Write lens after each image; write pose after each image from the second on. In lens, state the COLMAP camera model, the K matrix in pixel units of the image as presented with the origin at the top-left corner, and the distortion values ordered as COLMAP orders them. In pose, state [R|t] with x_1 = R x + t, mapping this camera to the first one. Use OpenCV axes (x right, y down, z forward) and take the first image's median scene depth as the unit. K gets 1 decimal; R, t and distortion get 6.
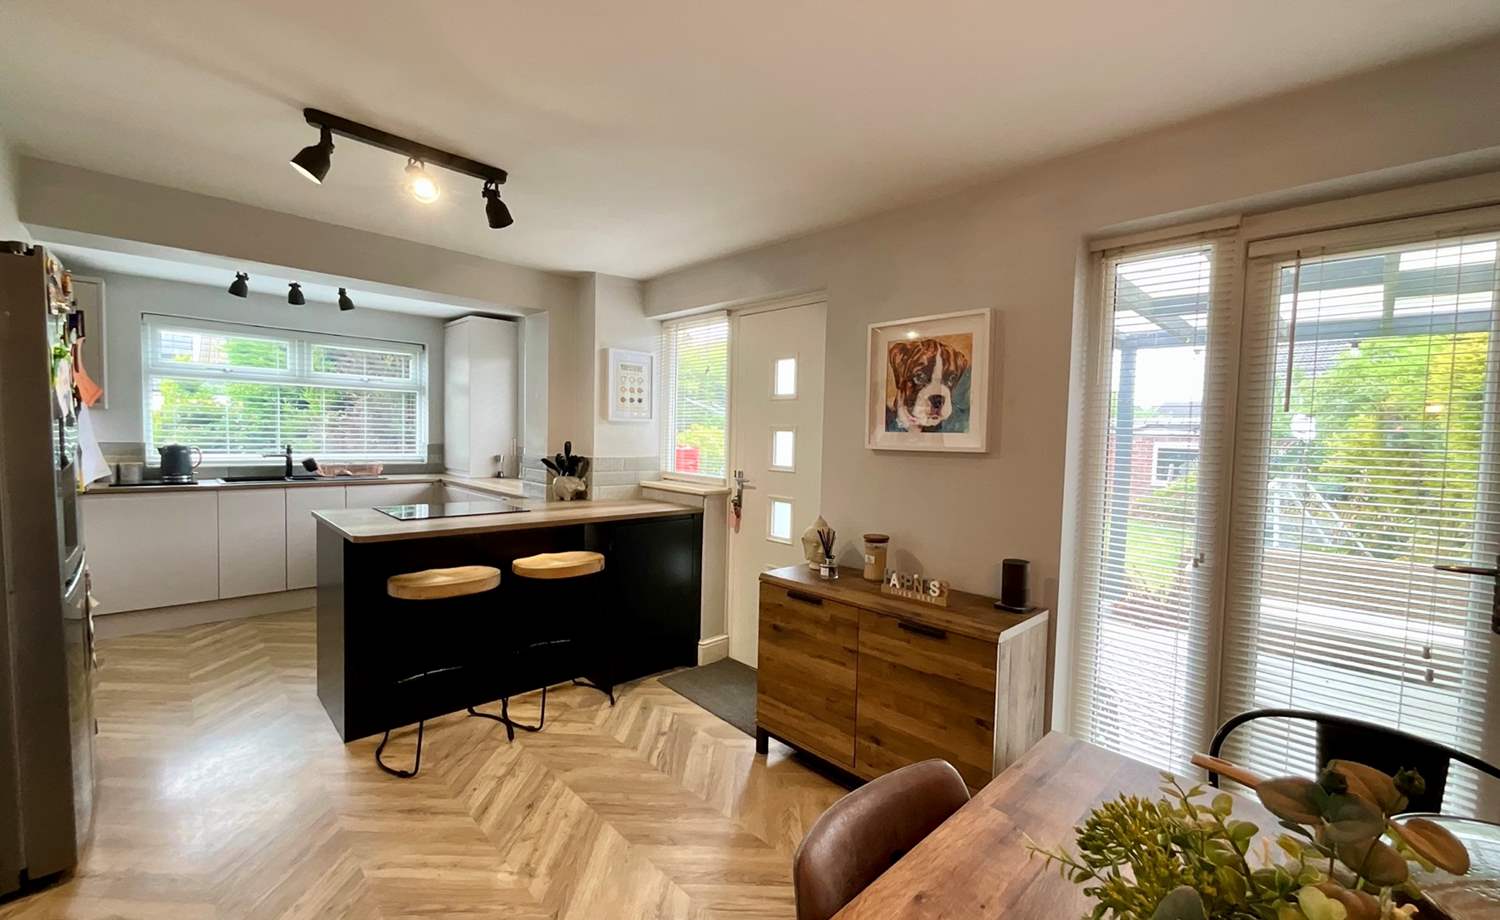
lens RADIAL K [[610.4, 0, 750.2], [0, 610.4, 465.4], [0, 0, 1]] dist [0.002916, 0.000359]
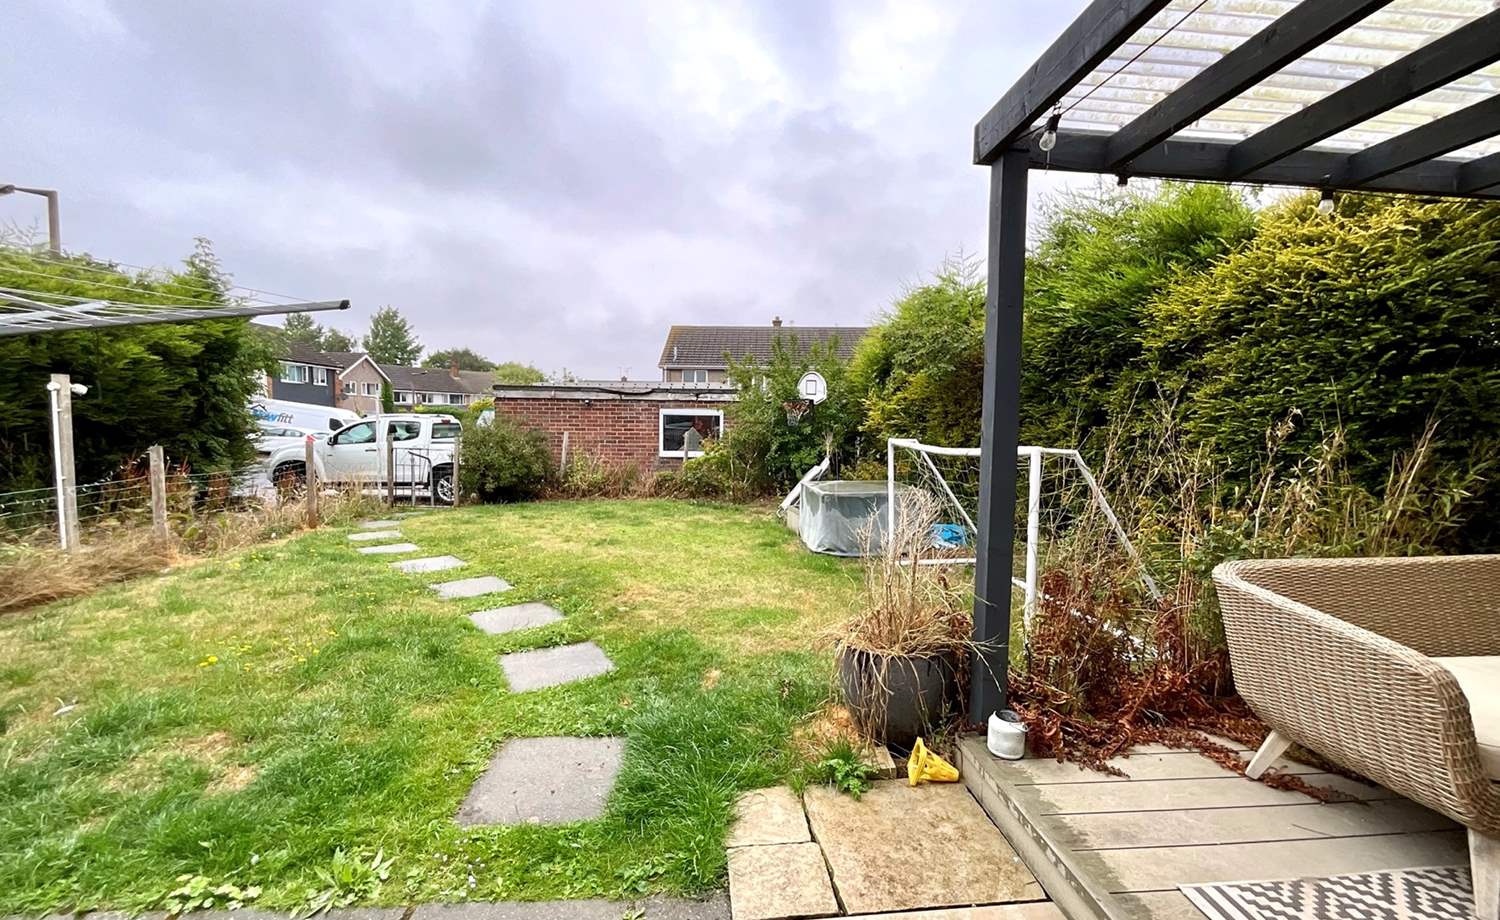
lens RADIAL K [[610.4, 0, 752.9], [0, 610.4, 461.1], [0, 0, 1]] dist [0.002916, 0.000359]
pose [[0.633045, -0.074505, 0.770521, 0.054619], [0.053041, 0.997193, 0.052846, -0.001679], [-0.772296, 0.007415, 0.635220, 0.332192]]
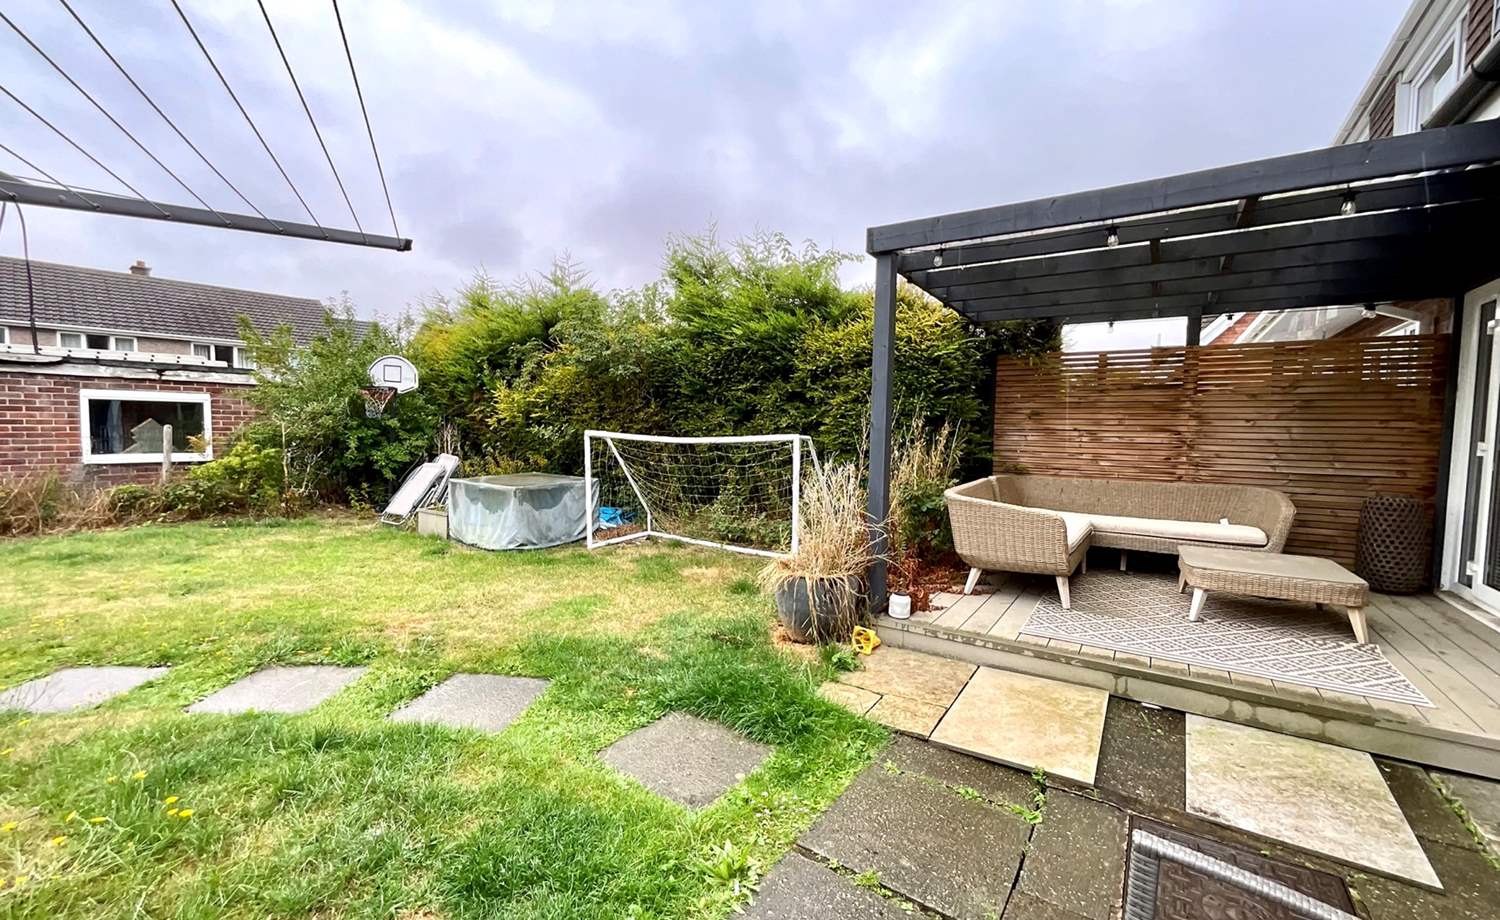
lens RADIAL K [[610.4, 0, 745.7], [0, 610.4, 460.2], [0, 0, 1]] dist [0.002916, 0.000359]
pose [[-0.206932, -0.092745, 0.973950, -0.032420], [0.030737, 0.994389, 0.101222, -0.011026], [-0.977872, 0.050882, -0.202920, 0.515986]]
